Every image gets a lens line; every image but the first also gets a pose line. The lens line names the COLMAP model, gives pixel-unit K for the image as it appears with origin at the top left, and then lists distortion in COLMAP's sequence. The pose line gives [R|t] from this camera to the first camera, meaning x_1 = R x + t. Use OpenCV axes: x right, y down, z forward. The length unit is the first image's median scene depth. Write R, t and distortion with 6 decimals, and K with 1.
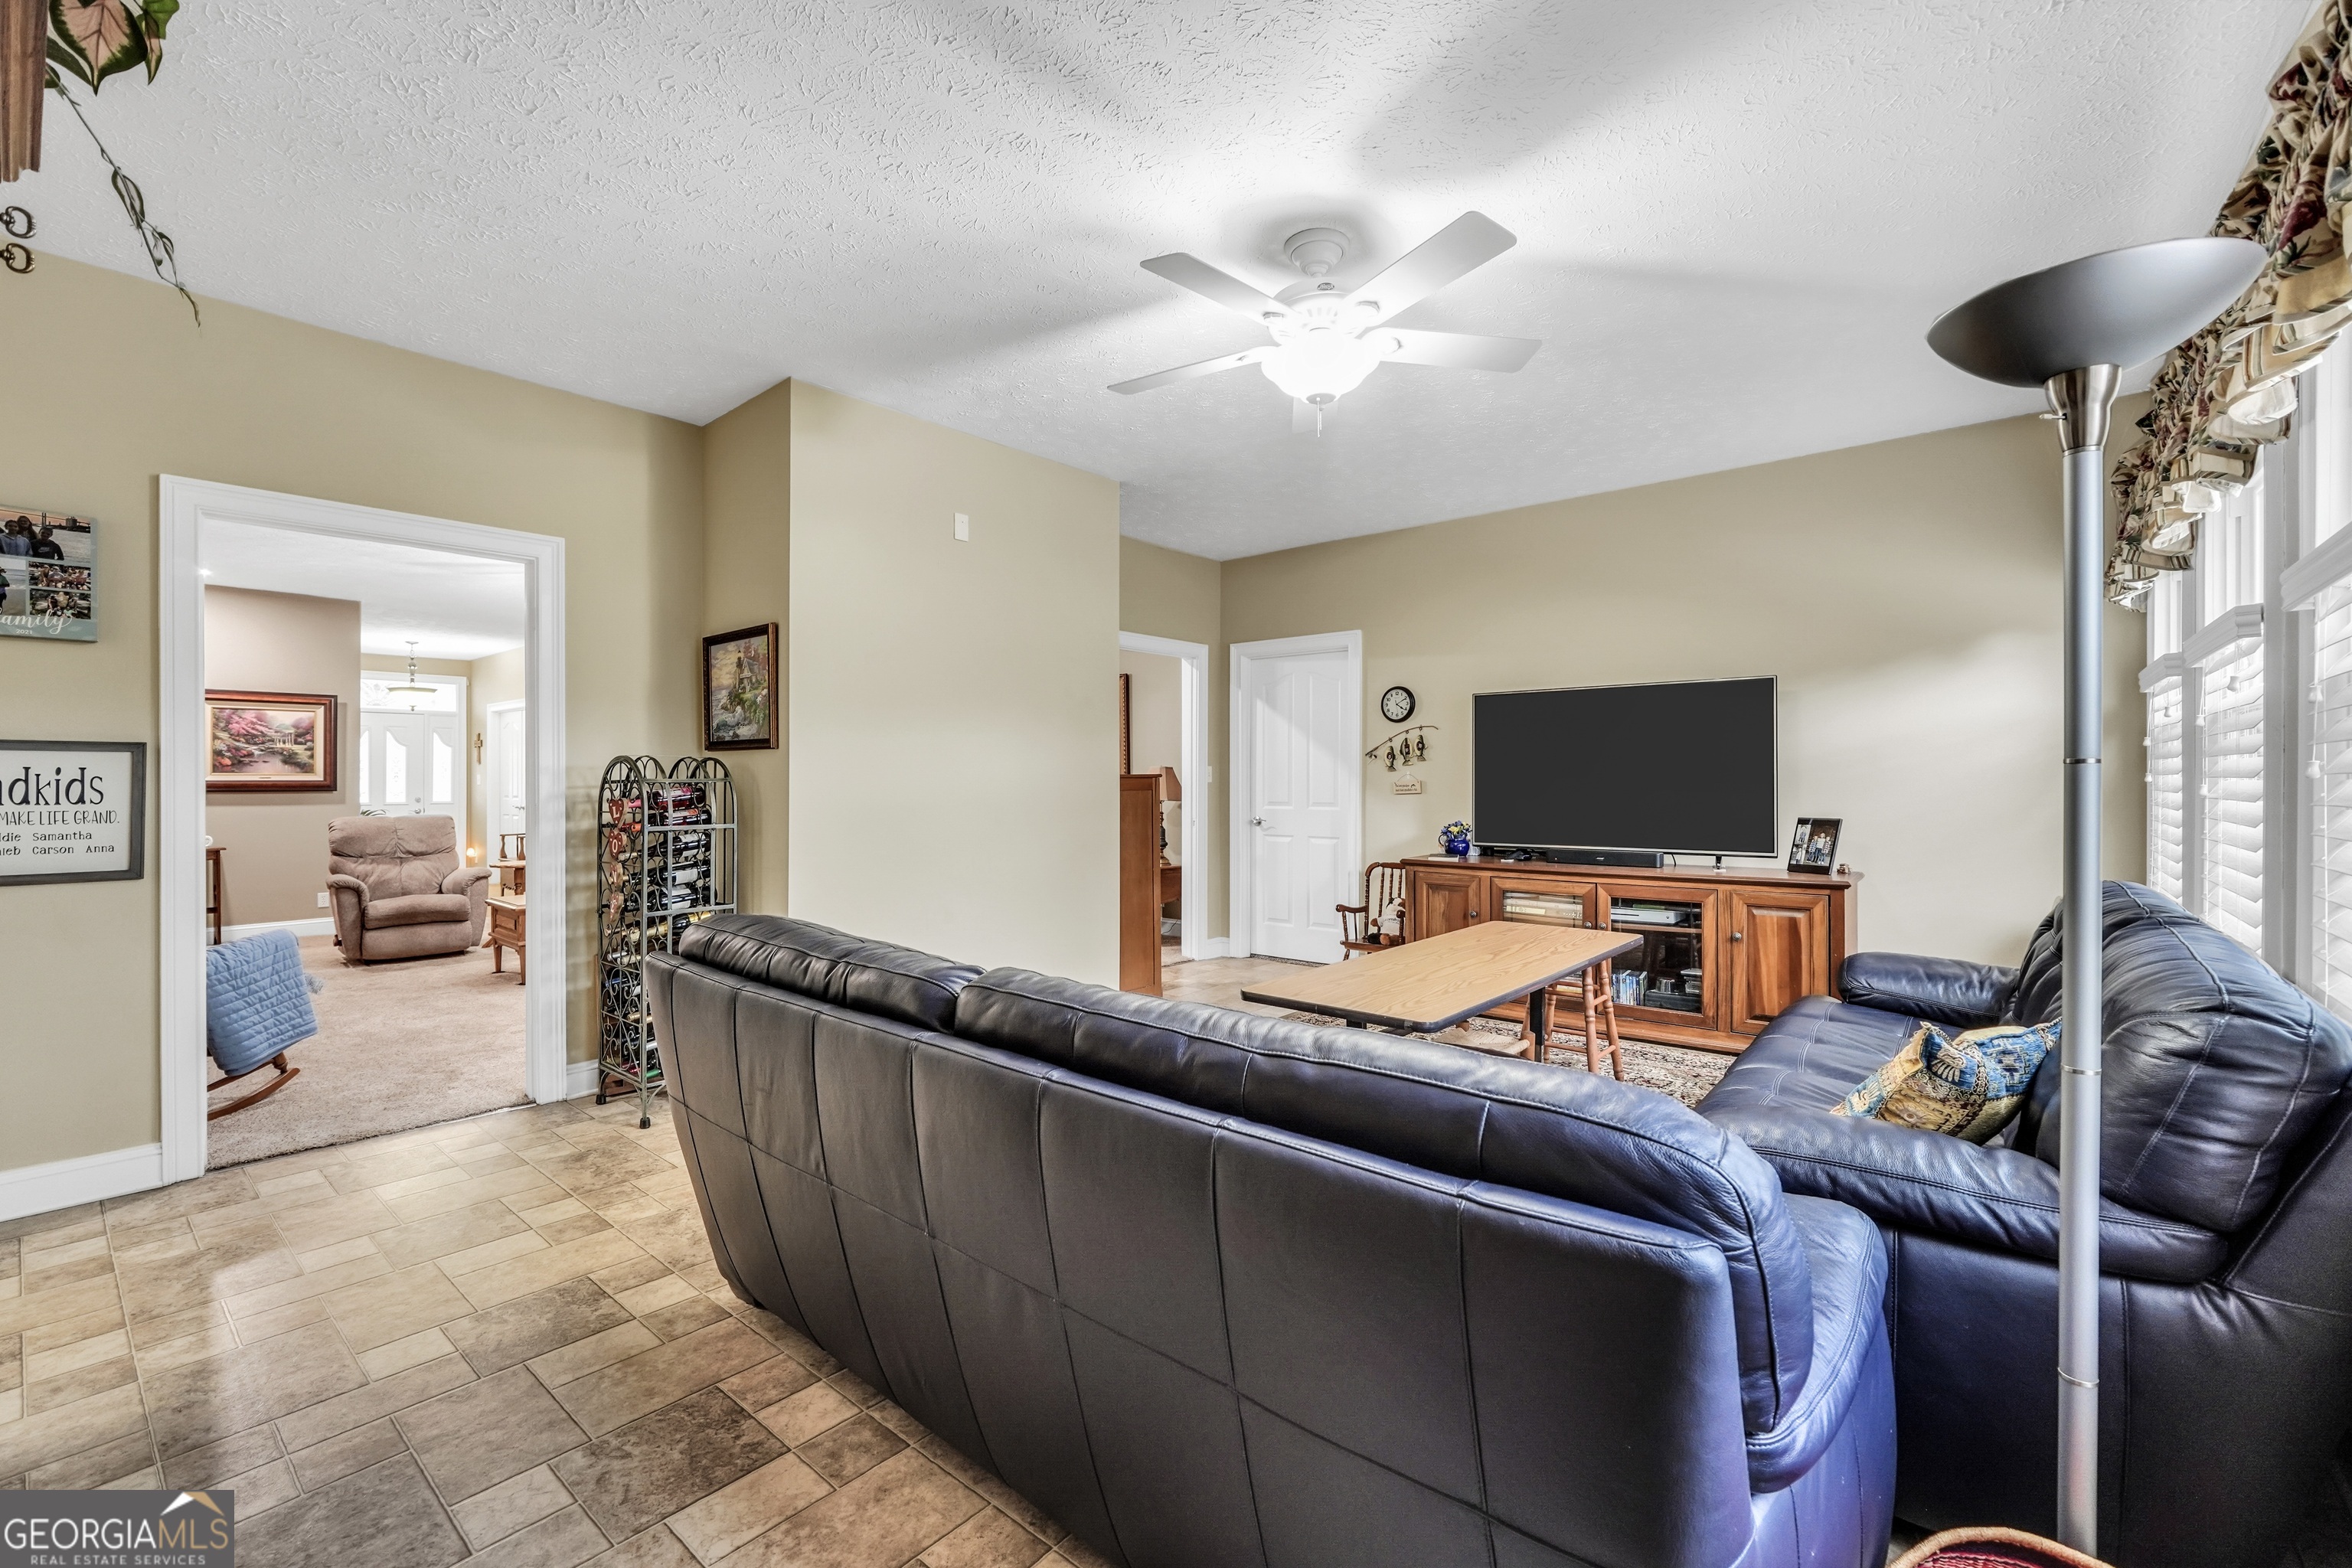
lens RADIAL K [[996.5, 0, 1191.8], [0, 996.5, 778.7], [0, 0, 1]] dist [-0.018179, 0.006974]
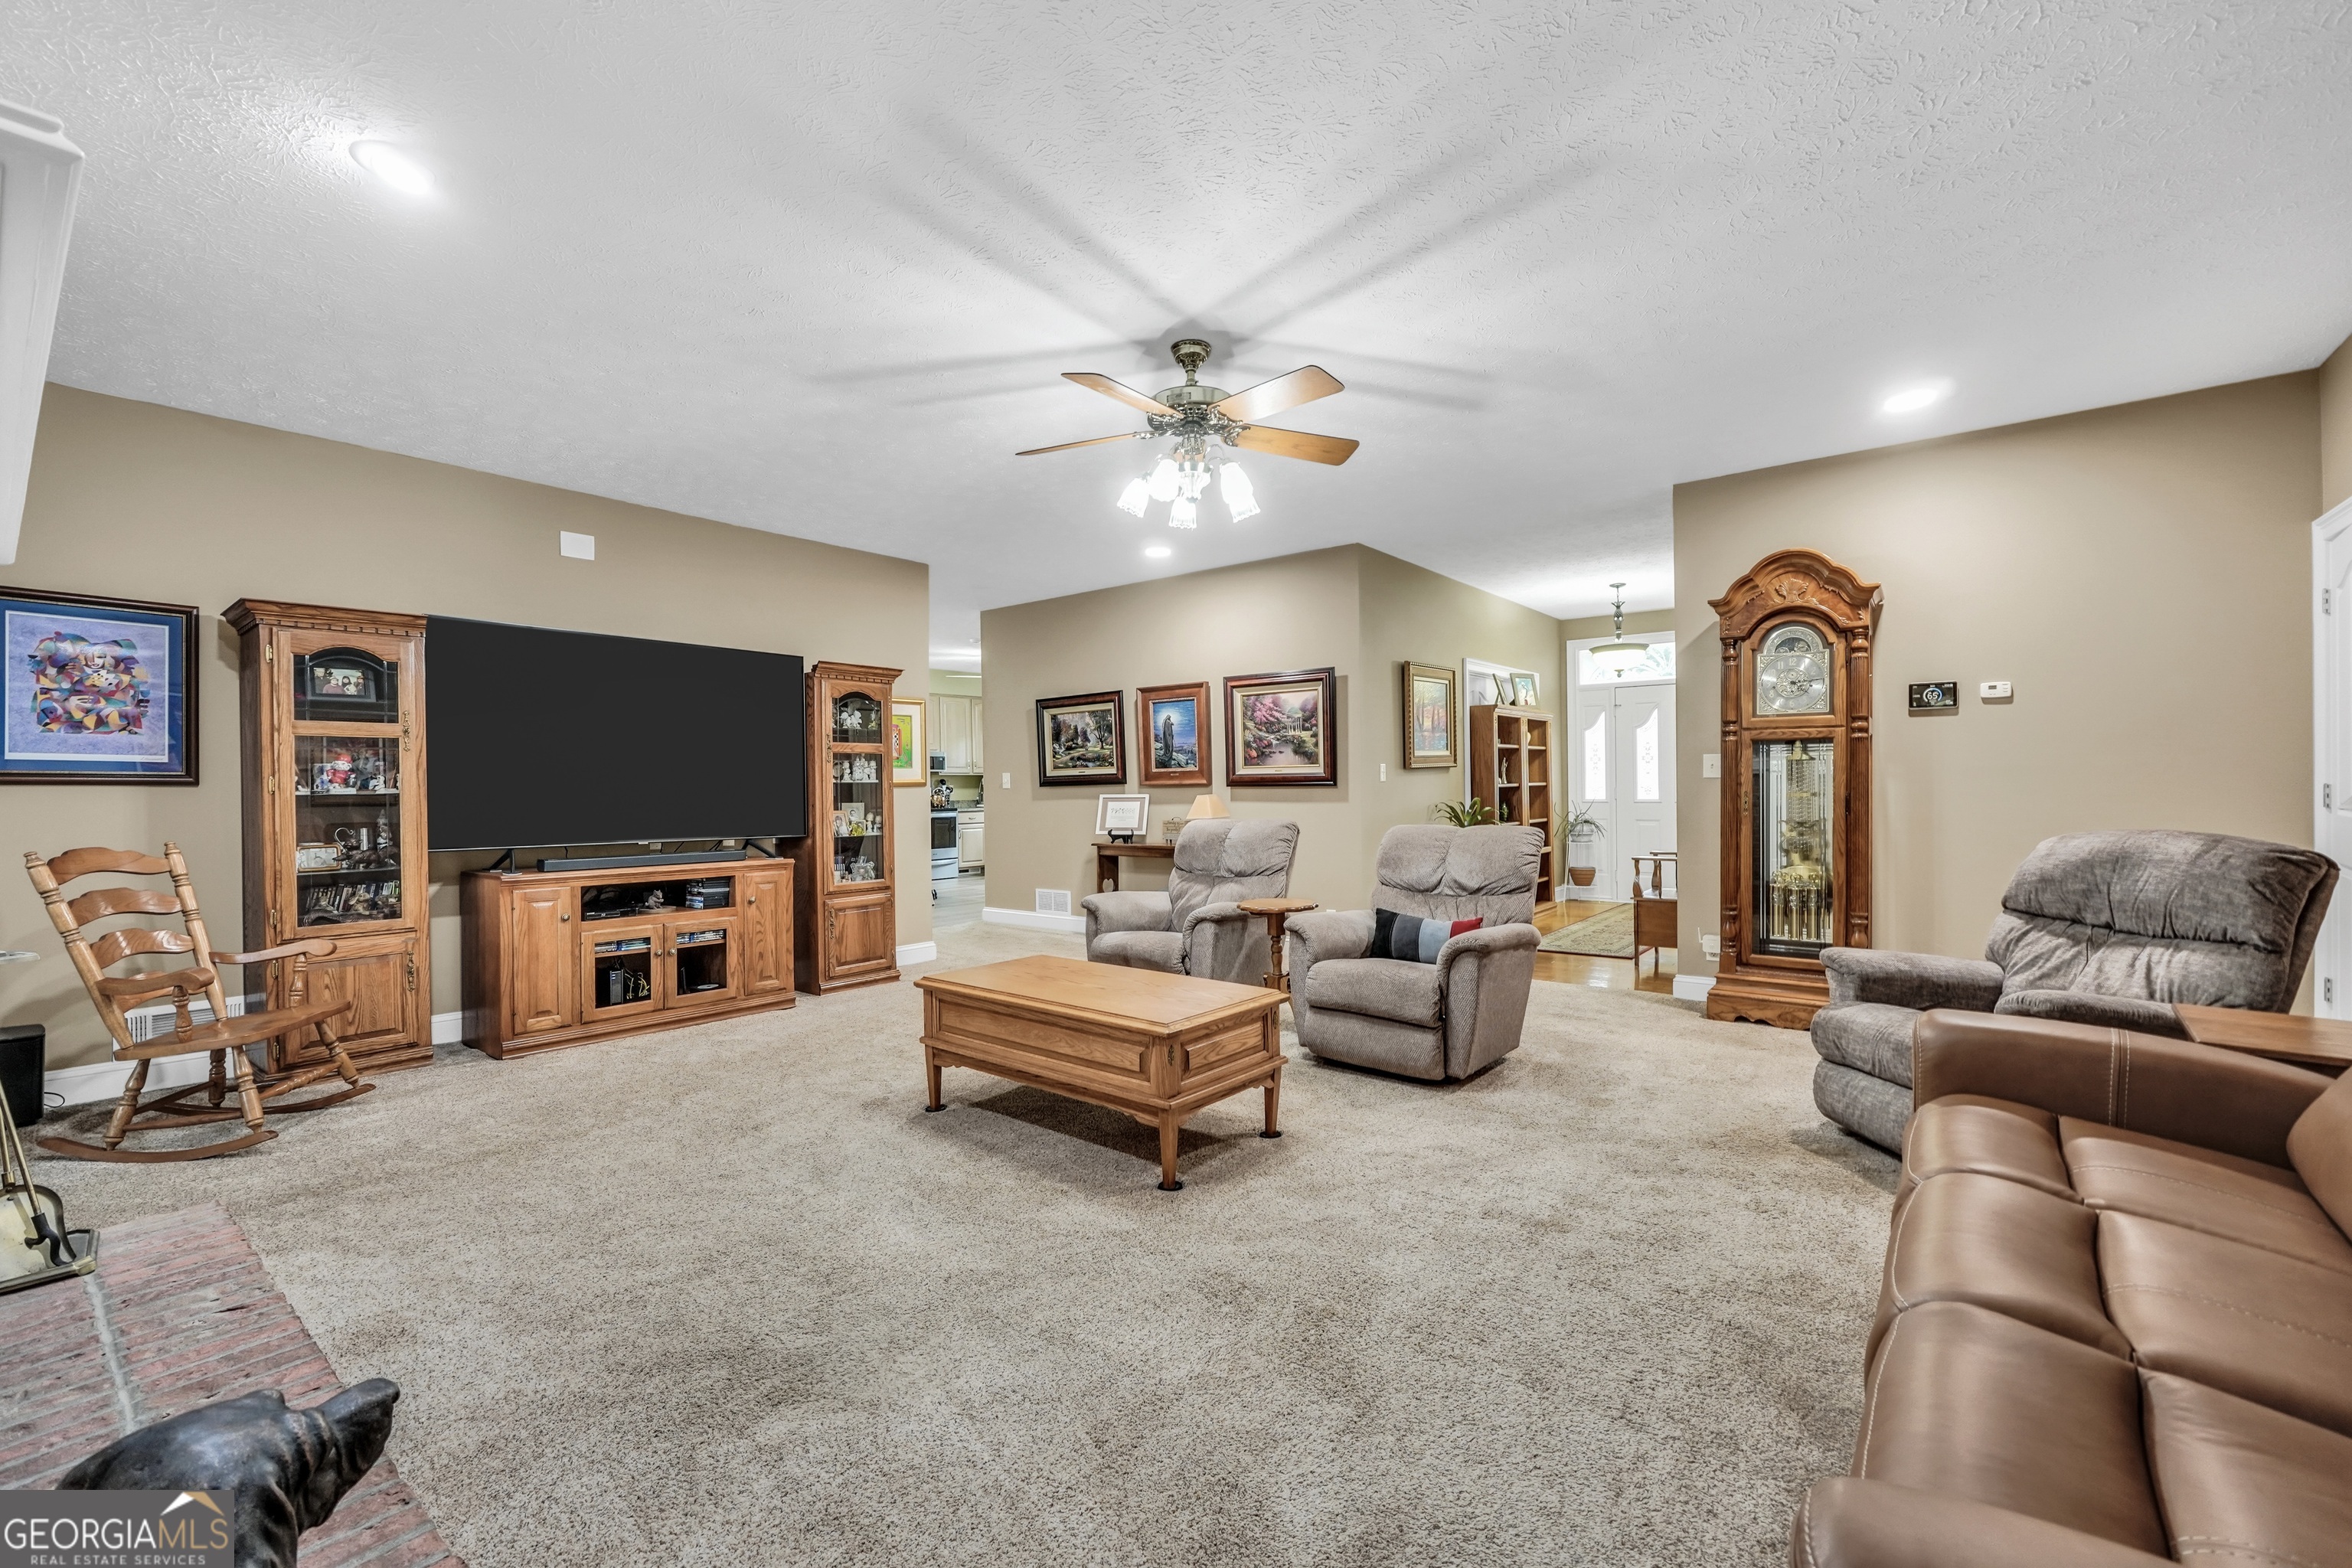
lens RADIAL K [[996.5, 0, 1160.0], [0, 996.5, 788.5], [0, 0, 1]] dist [-0.018179, 0.006974]
pose [[0.014393, 0.007312, -0.999870, -0.070055], [0.012906, 0.999889, 0.007498, 0.008879], [0.999813, -0.013012, 0.014297, 1.105125]]
